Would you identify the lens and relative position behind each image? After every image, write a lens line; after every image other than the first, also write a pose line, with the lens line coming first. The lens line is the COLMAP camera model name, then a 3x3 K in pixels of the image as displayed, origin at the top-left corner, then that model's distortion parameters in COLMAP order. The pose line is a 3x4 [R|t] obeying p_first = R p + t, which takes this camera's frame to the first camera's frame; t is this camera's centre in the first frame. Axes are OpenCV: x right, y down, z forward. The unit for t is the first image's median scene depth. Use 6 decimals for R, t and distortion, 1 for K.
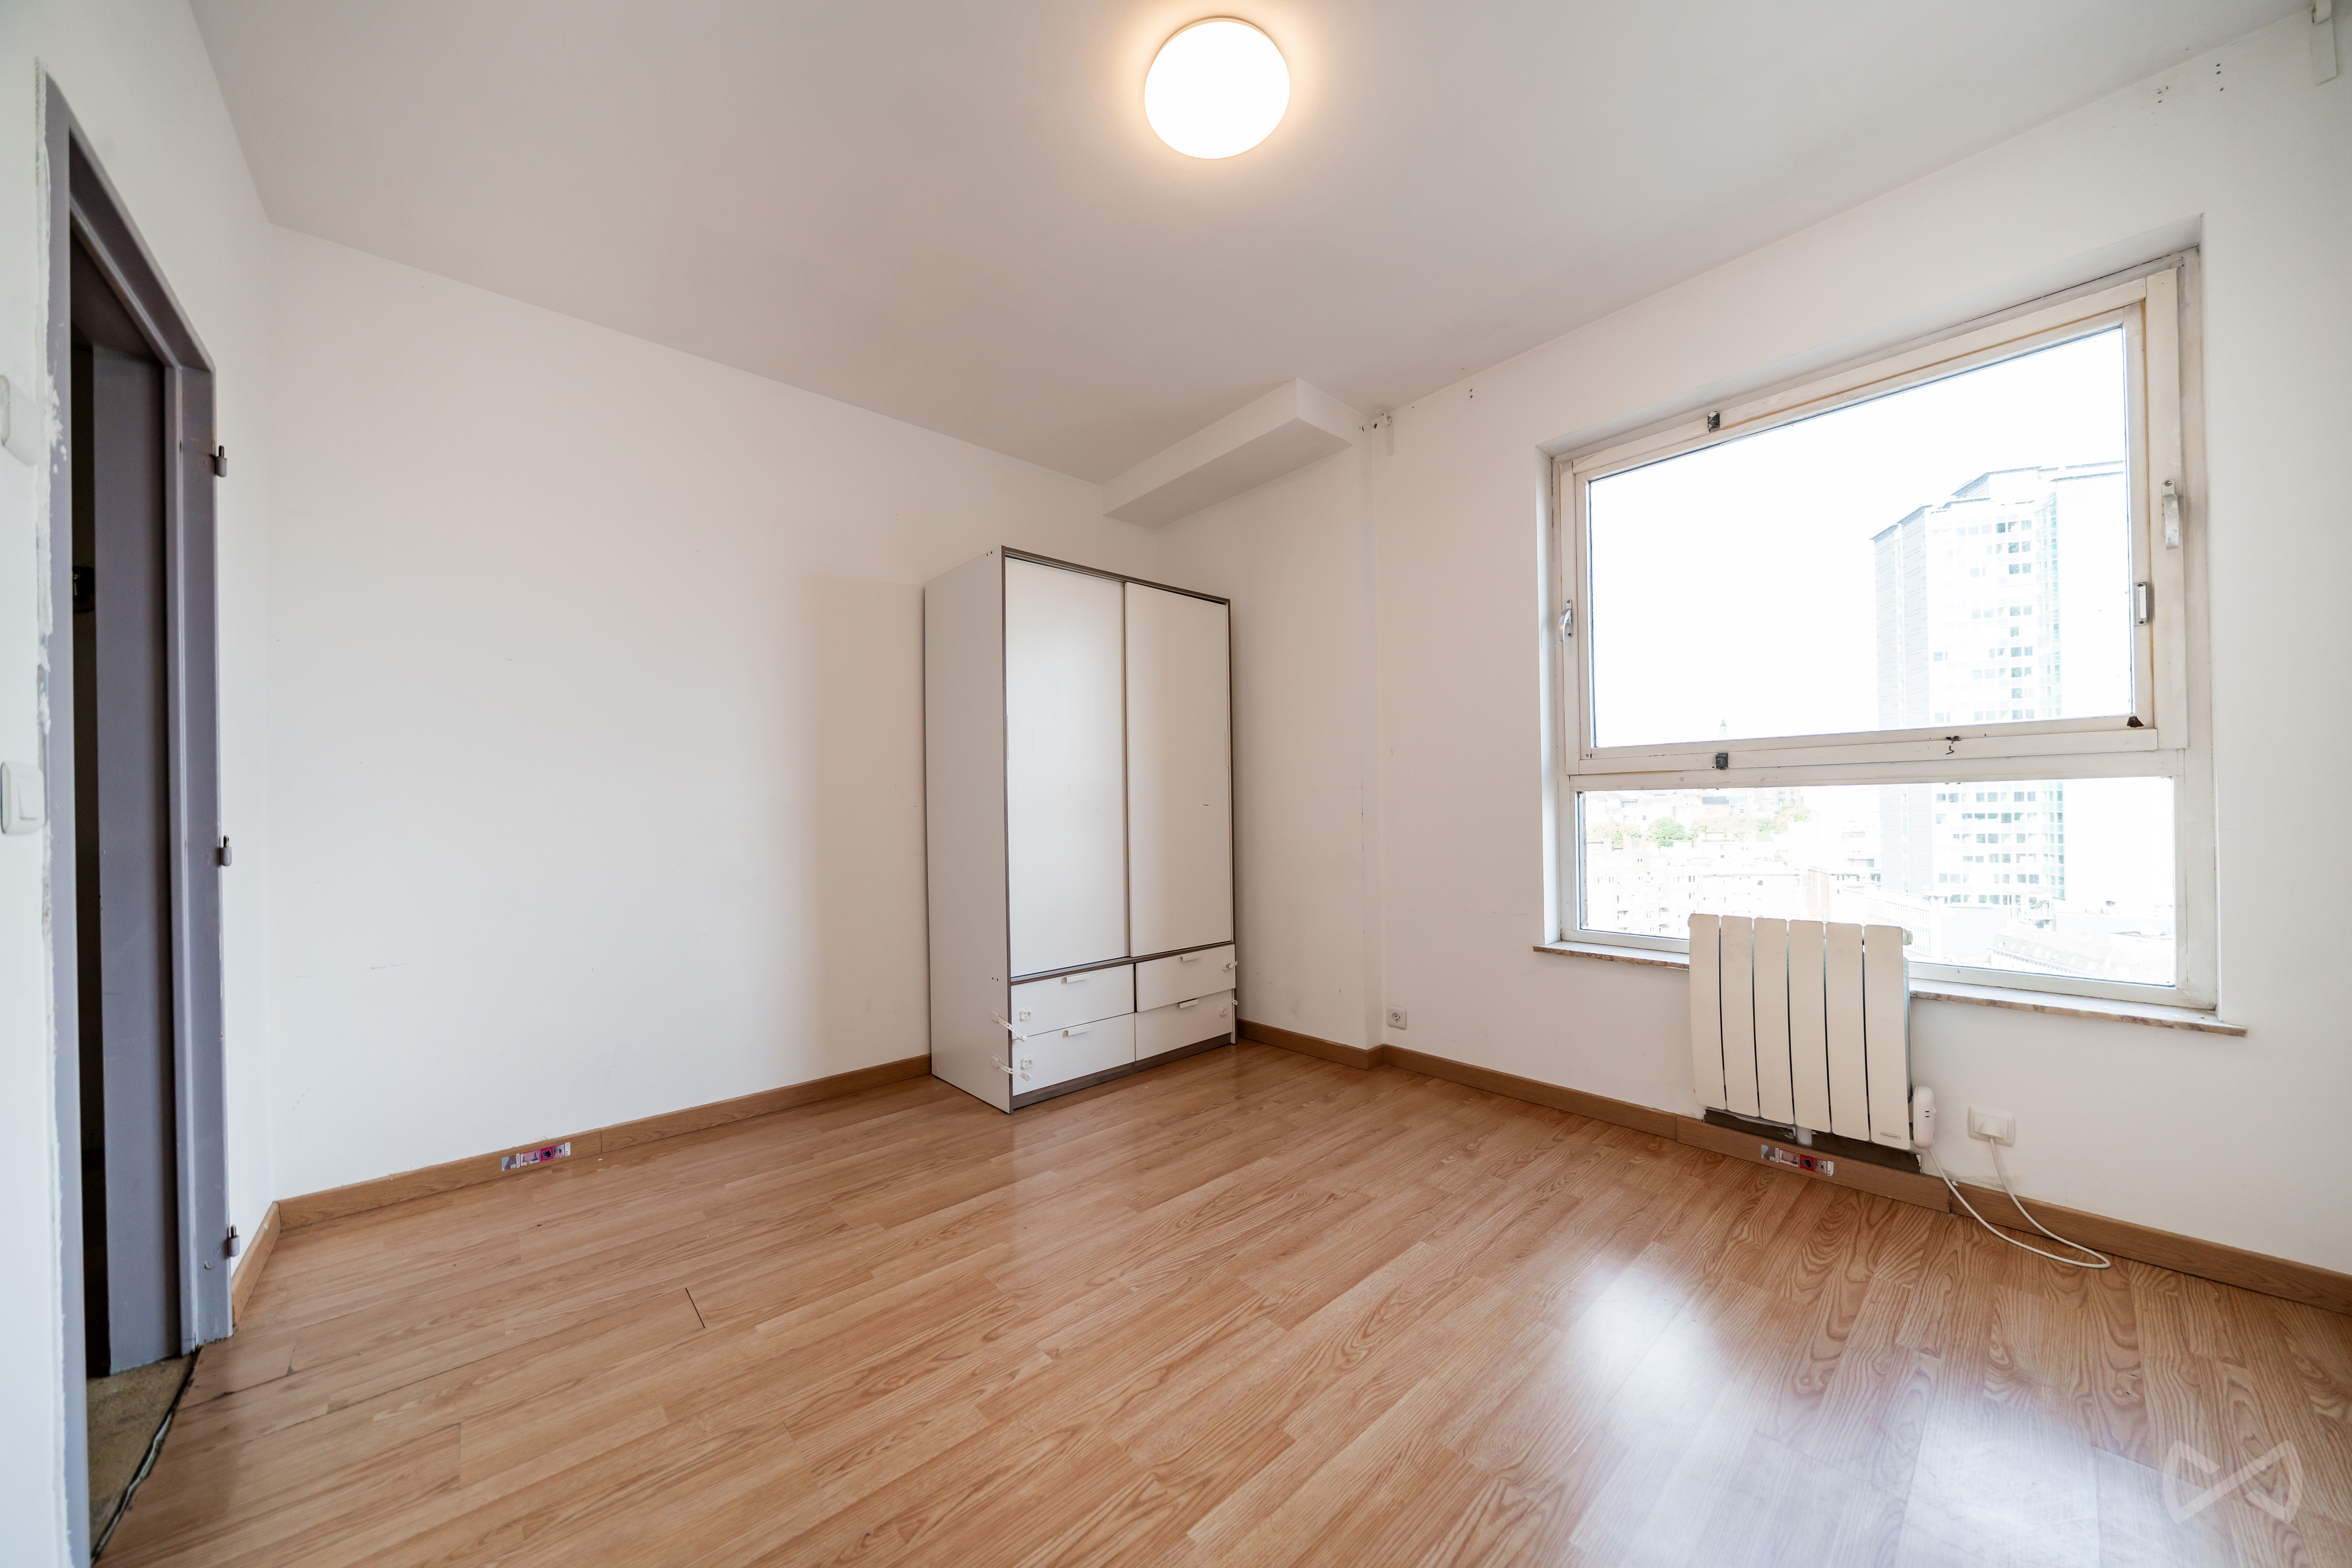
lens RADIAL K [[799.9, 0, 1163.3], [0, 799.9, 814.5], [0, 0, 1]] dist [-0.004411, -0.001528]
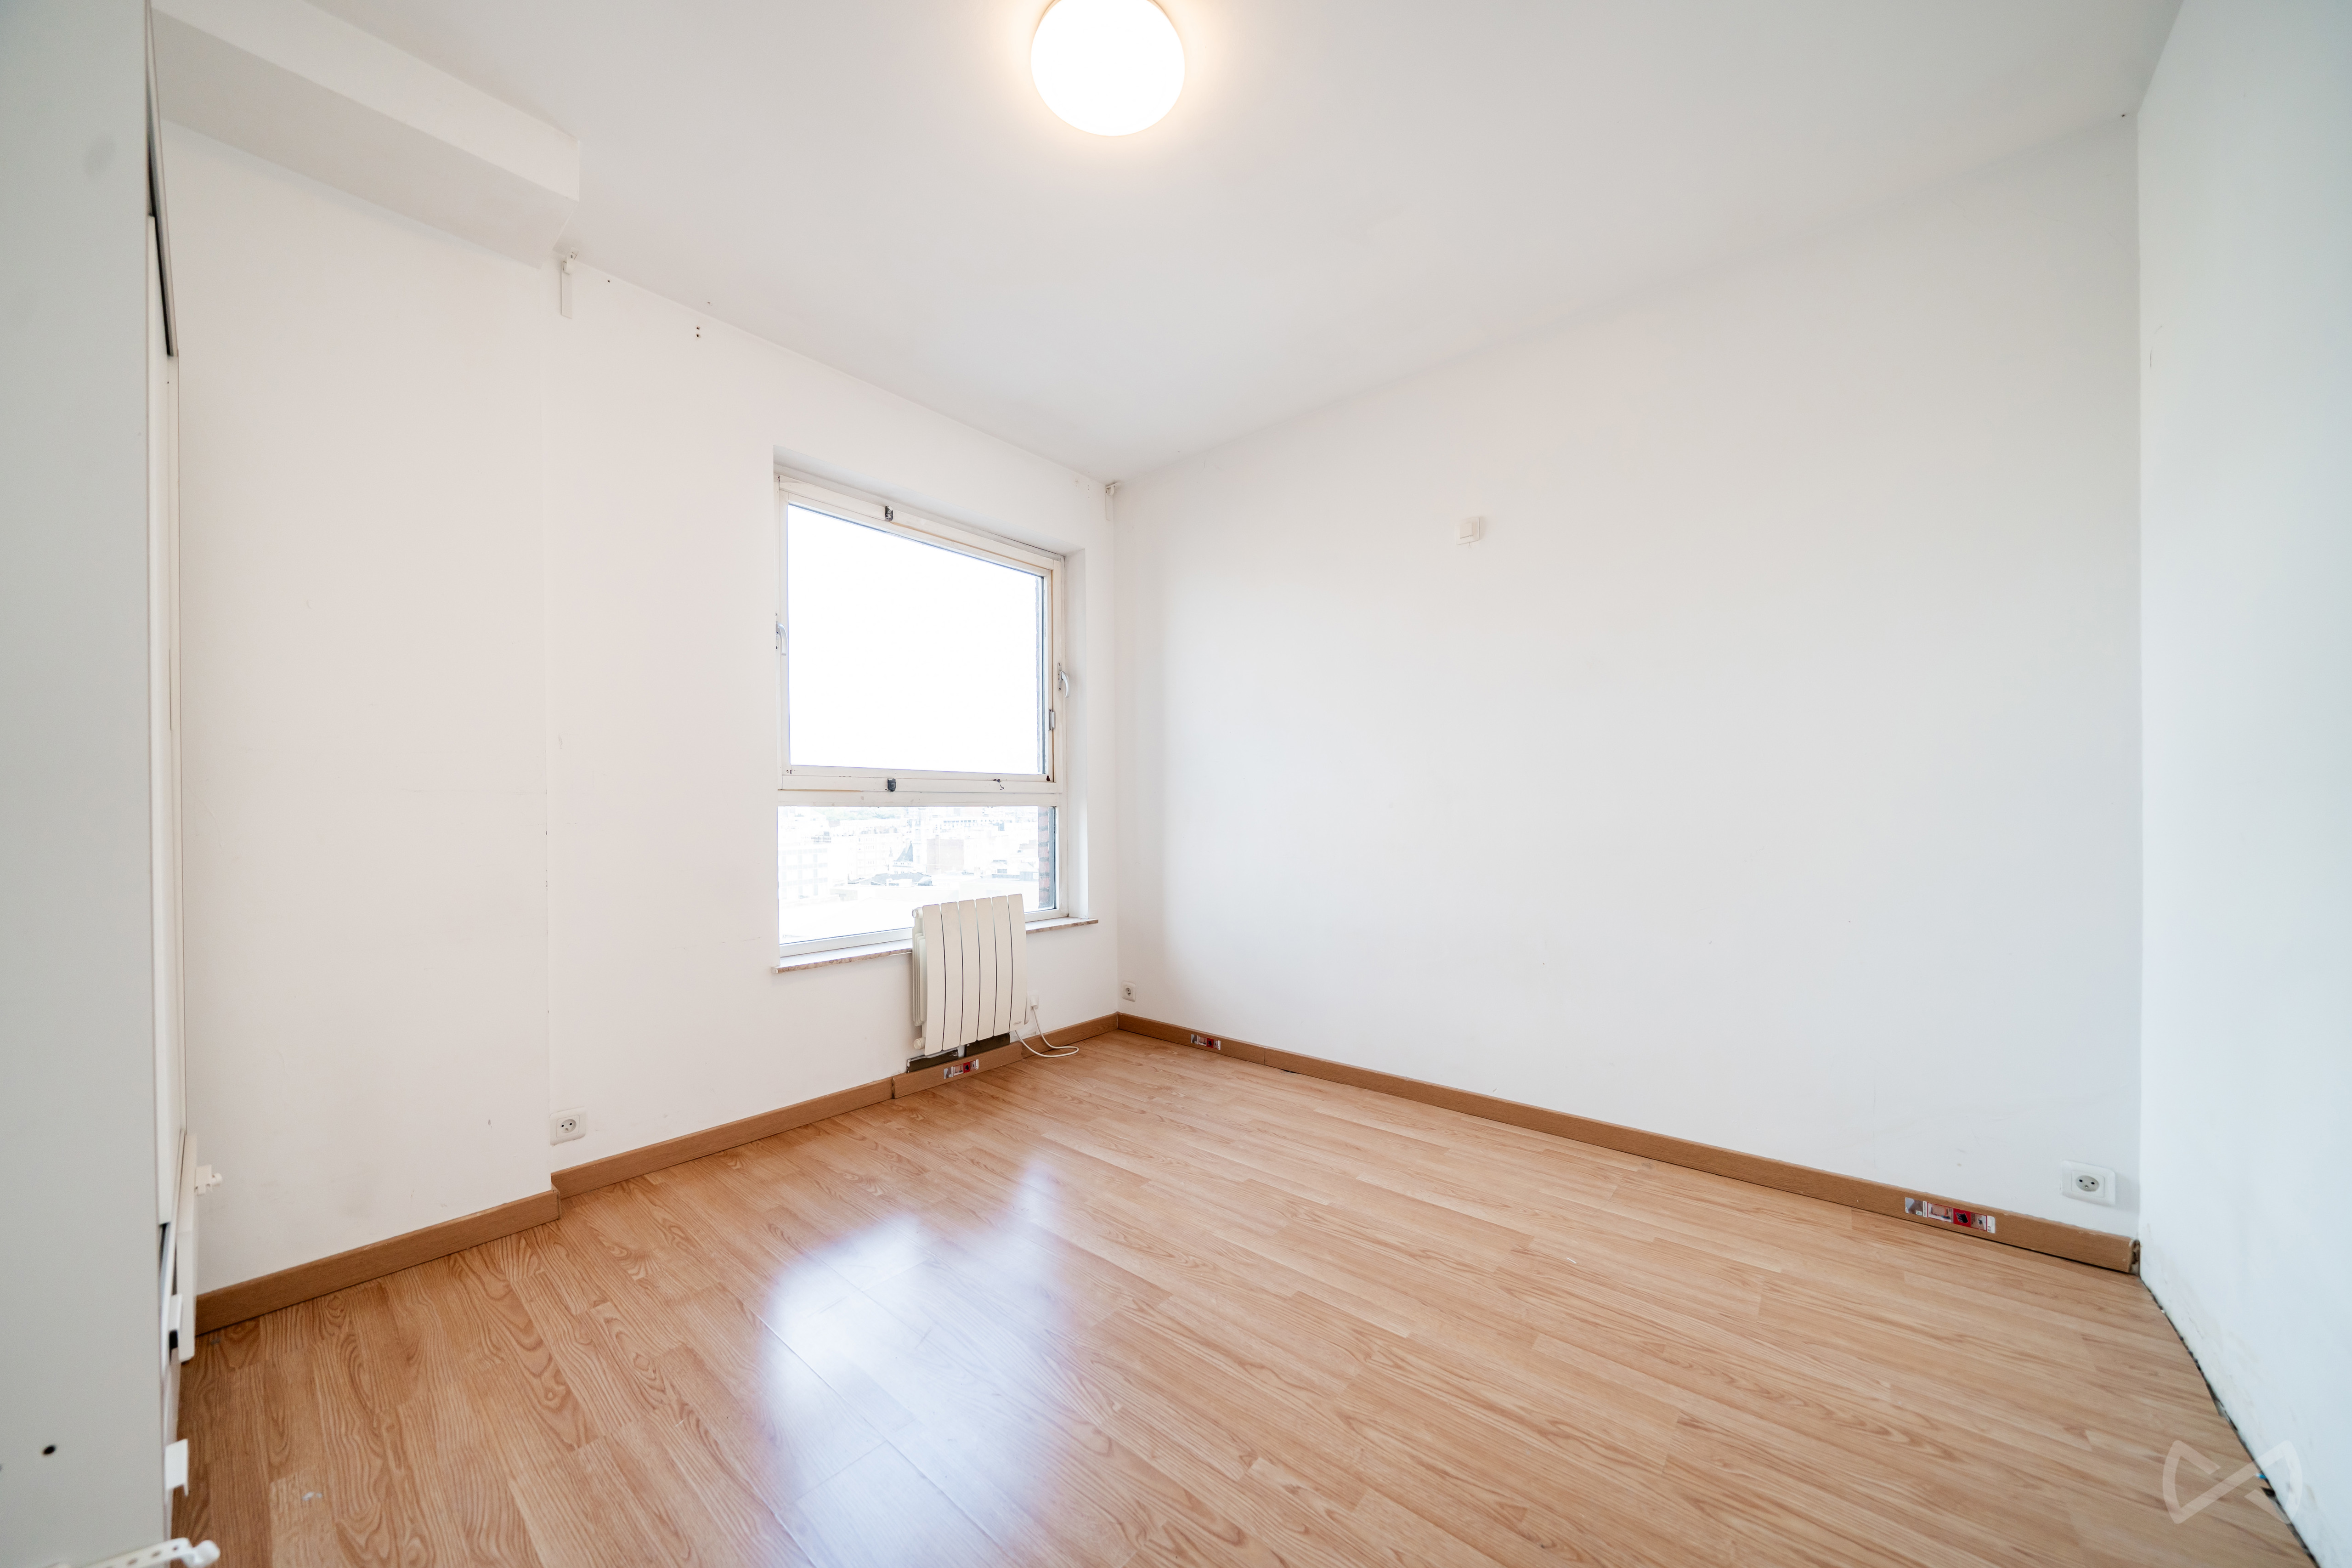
lens RADIAL K [[818.6, 0, 1148.0], [0, 818.6, 821.3], [0, 0, 1]] dist [-0.014989, -0.000129]
pose [[-0.144215, 0.002064, 0.989544, -0.750498], [0.017405, 0.999848, 0.000451, -0.003999], [-0.989393, 0.017288, -0.144229, 0.935506]]
